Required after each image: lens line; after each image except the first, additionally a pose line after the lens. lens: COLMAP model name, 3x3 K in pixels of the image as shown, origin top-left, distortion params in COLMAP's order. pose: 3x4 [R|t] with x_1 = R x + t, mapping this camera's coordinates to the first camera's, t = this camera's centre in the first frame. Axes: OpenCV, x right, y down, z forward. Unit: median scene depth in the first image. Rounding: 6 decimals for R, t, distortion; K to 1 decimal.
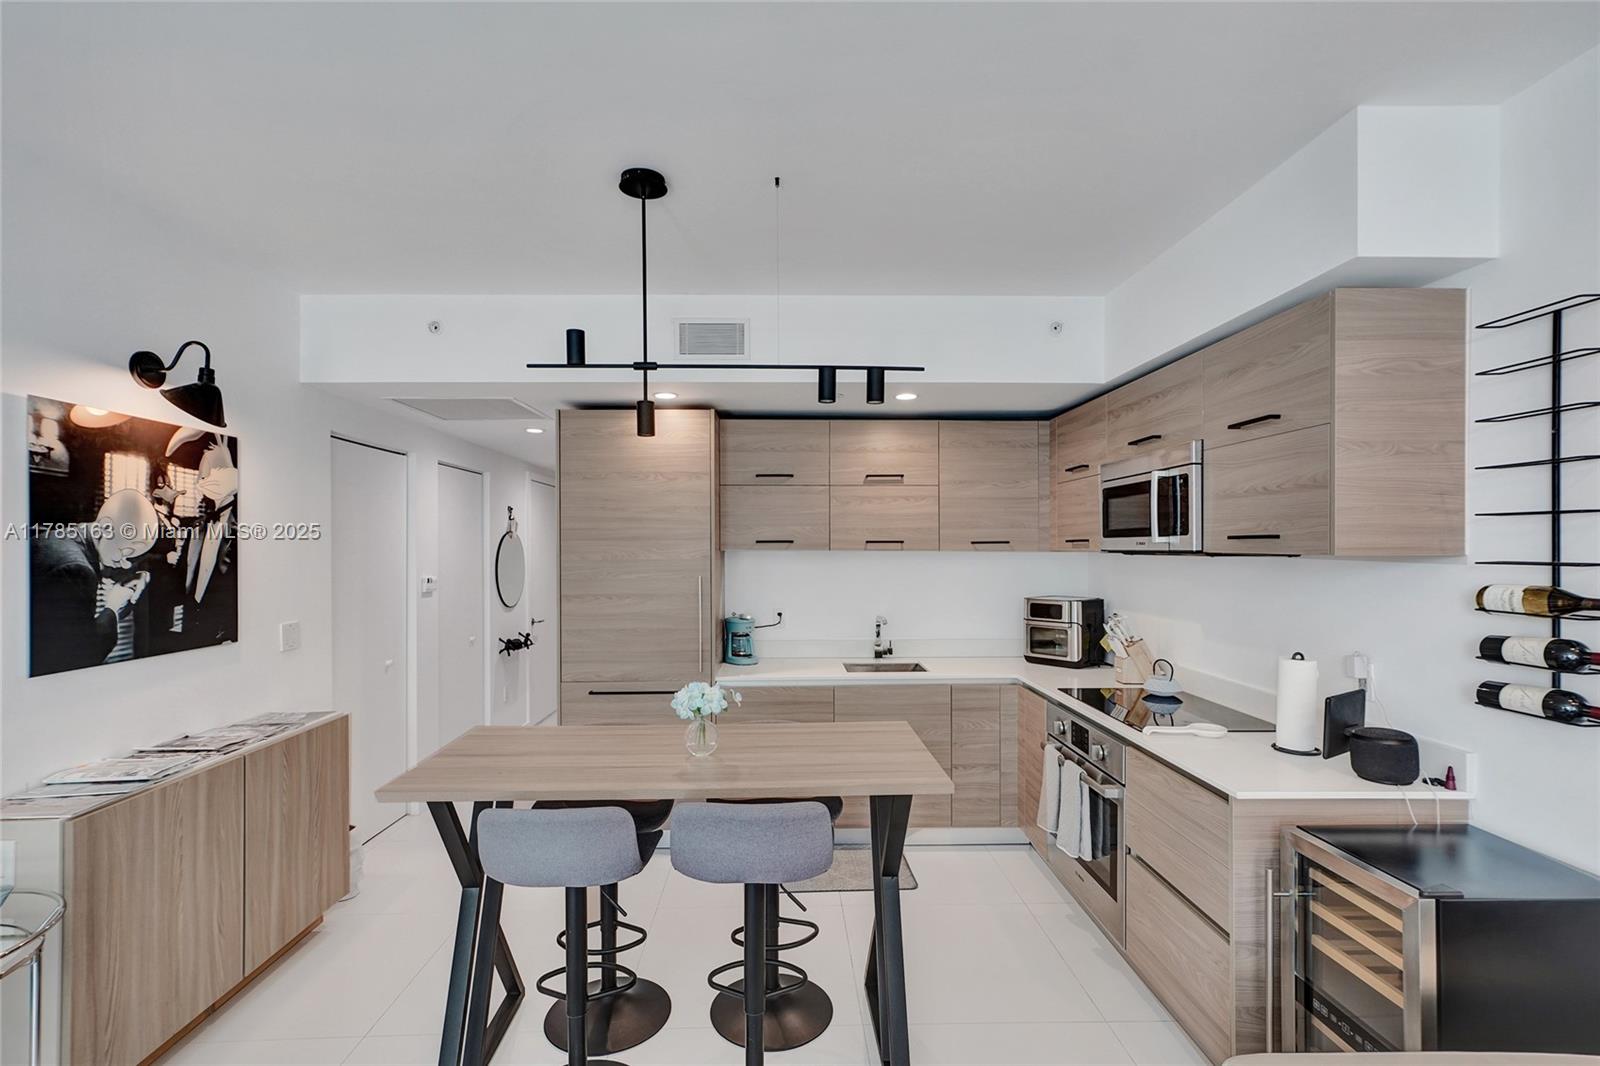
lens RADIAL K [[736.9, 0, 801.8], [0, 736.9, 543.4], [0, 0, 1]] dist [0.000476, 0.000592]
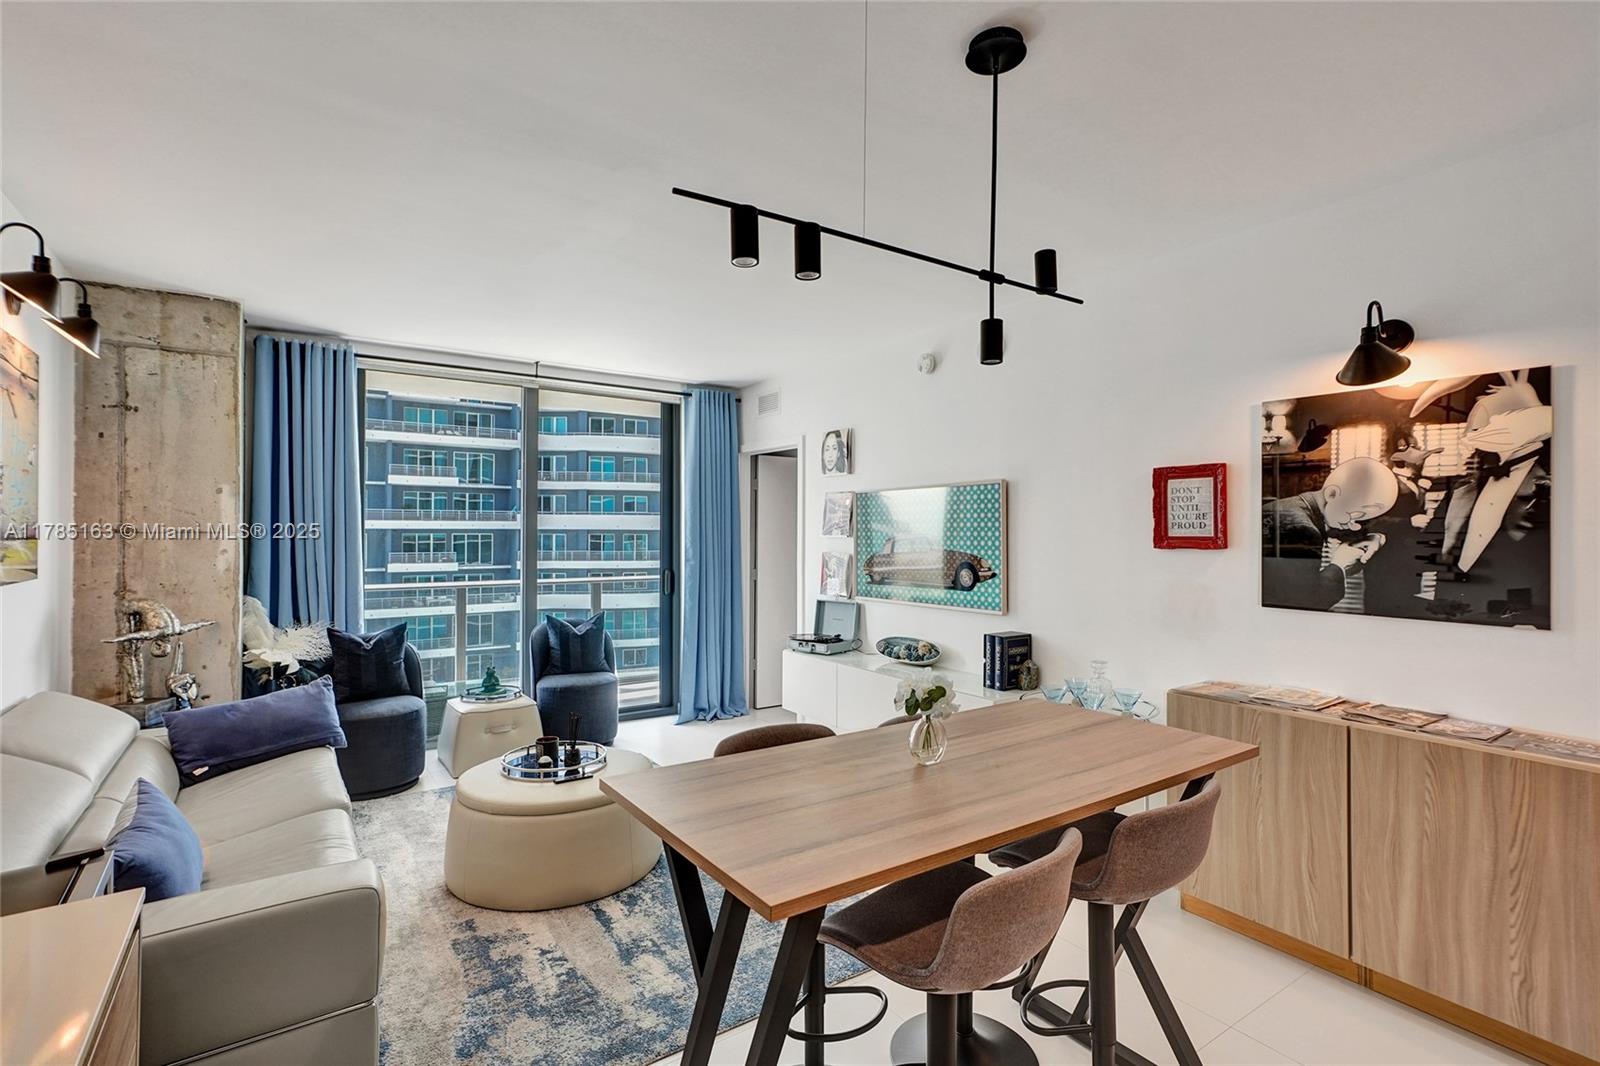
lens RADIAL K [[753.4, 0, 798.3], [0, 753.4, 527.9], [0, 0, 1]] dist [0.000274, 0.007050]
pose [[-0.843679, -0.002995, -0.536839, 0.366308], [0.000477, 0.999980, -0.006329, 0.034872], [0.536848, -0.005596, -0.843661, 1.415864]]
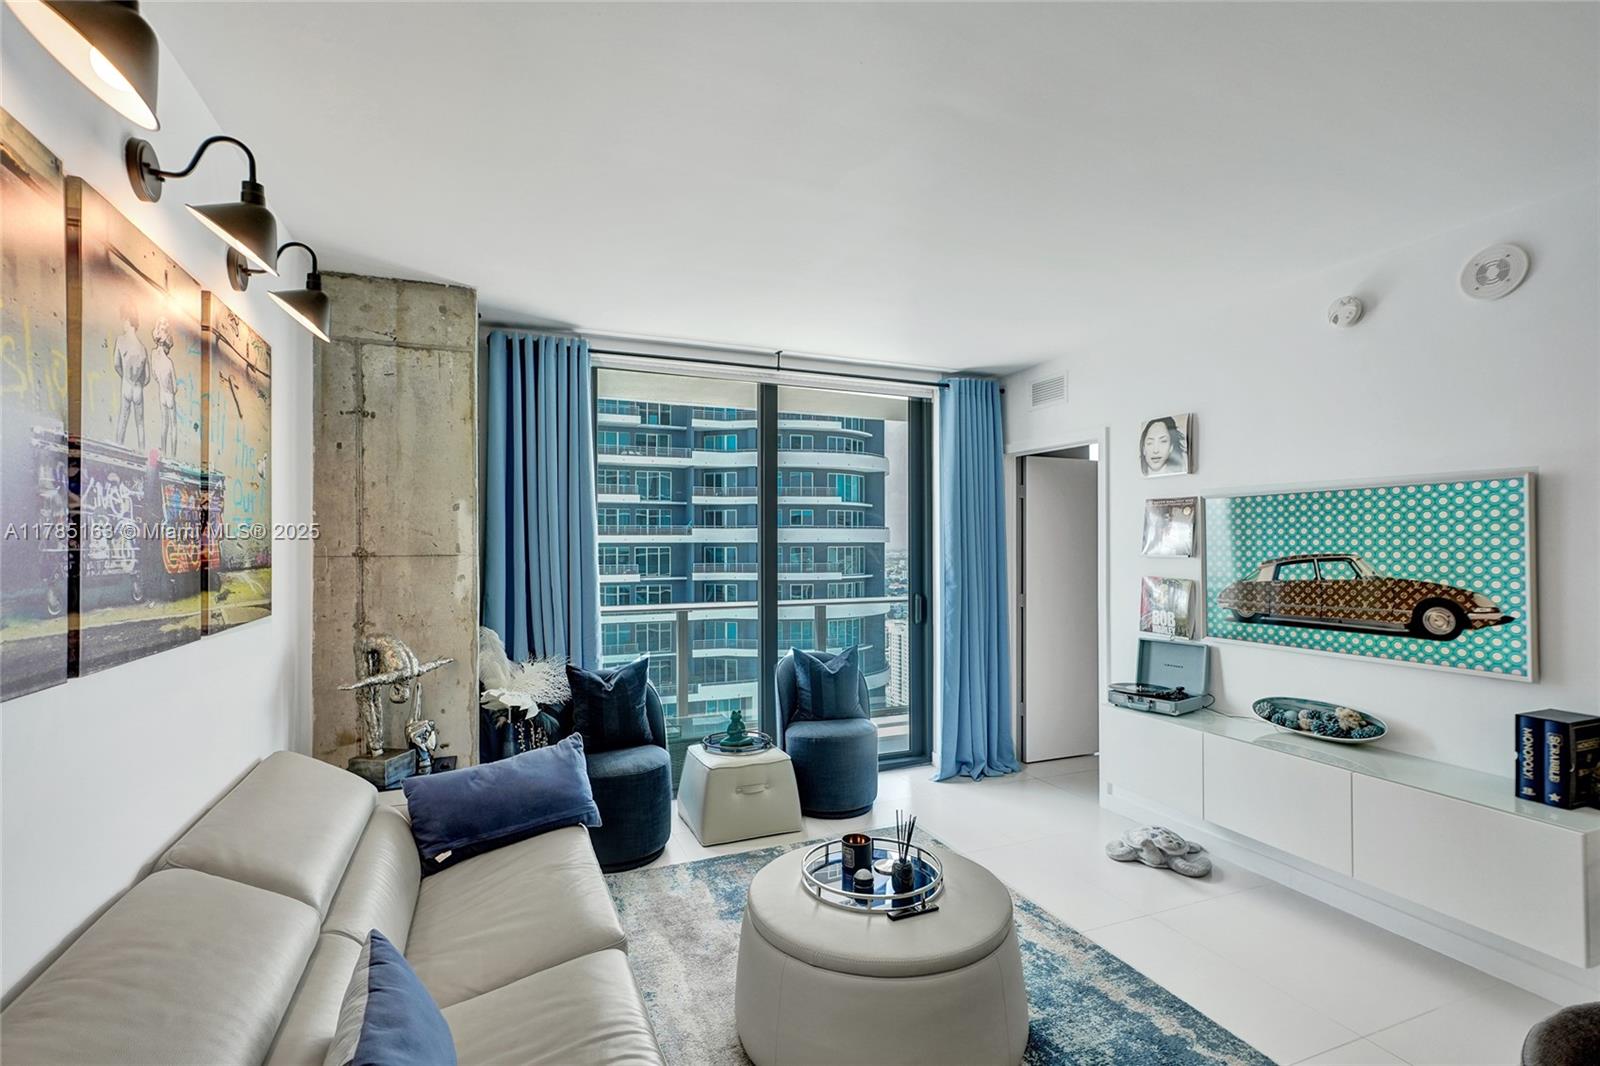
lens RADIAL K [[736.9, 0, 801.8], [0, 736.9, 543.4], [0, 0, 1]] dist [0.000476, 0.000592]
pose [[-0.934308, 0.003732, -0.356447, 0.430030], [0.004775, 0.999987, -0.002044, 0.018039], [0.356435, -0.003612, -0.934313, 0.912319]]
